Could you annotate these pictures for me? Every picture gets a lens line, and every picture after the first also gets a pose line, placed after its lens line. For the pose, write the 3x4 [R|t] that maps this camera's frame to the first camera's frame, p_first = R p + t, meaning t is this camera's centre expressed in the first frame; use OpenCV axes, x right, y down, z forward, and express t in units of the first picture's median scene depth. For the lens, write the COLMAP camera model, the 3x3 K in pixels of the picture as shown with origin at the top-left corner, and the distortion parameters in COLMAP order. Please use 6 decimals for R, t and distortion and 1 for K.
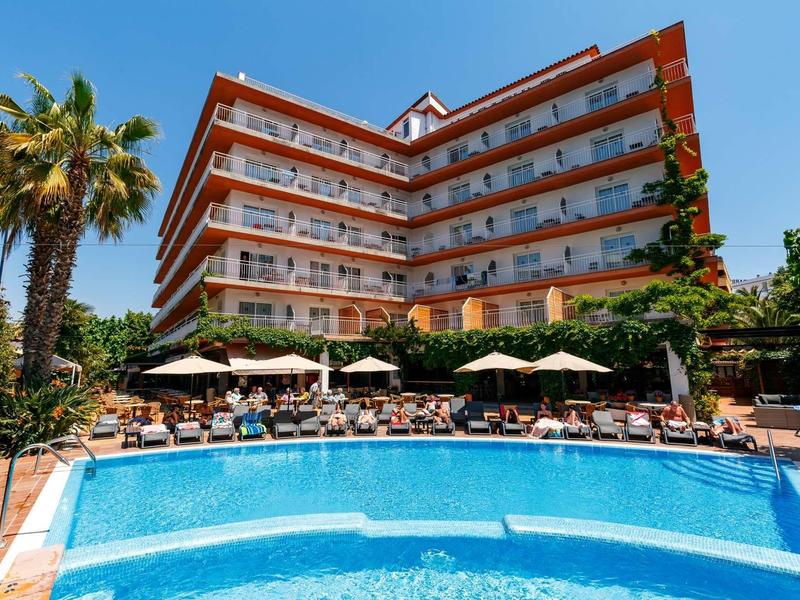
lens RADIAL K [[400.7, 0, 387.0], [0, 400.7, 300.8], [0, 0, 1]] dist [0.004344, -0.000134]
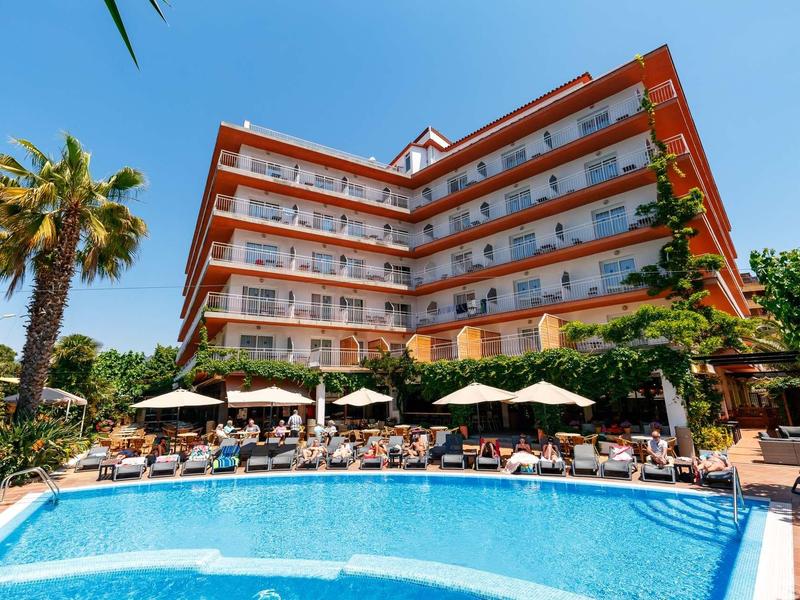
lens RADIAL K [[400.7, 0, 387.0], [0, 400.7, 300.8], [0, 0, 1]] dist [0.004344, -0.000134]
pose [[0.996436, -0.026806, -0.079975, 0.094514], [0.020890, 0.997046, -0.073916, -0.001909], [0.081720, 0.071982, 0.994053, -0.002007]]
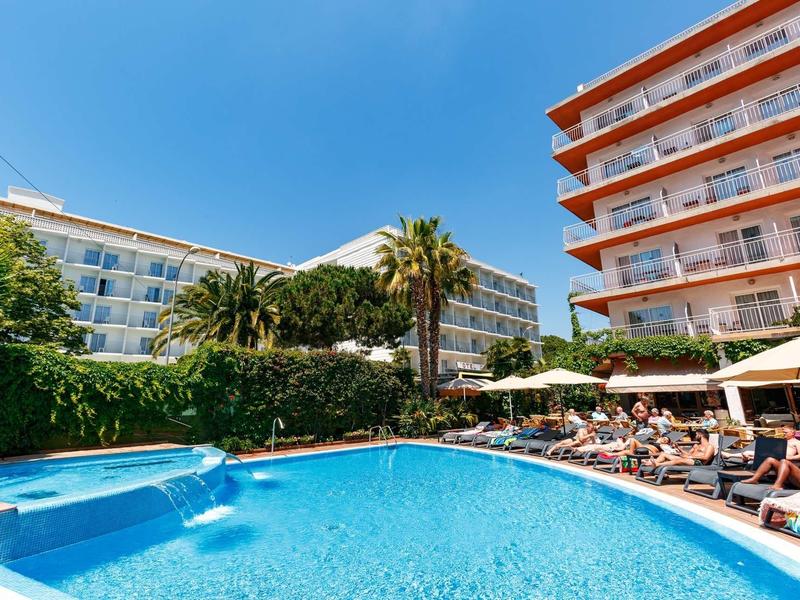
lens RADIAL K [[400.7, 0, 387.0], [0, 400.7, 300.8], [0, 0, 1]] dist [0.004344, -0.000134]
pose [[0.165908, -0.228595, -0.959280, 0.430551], [0.174338, 0.964239, -0.199624, 0.066001], [0.970608, -0.134119, 0.199828, 0.303158]]
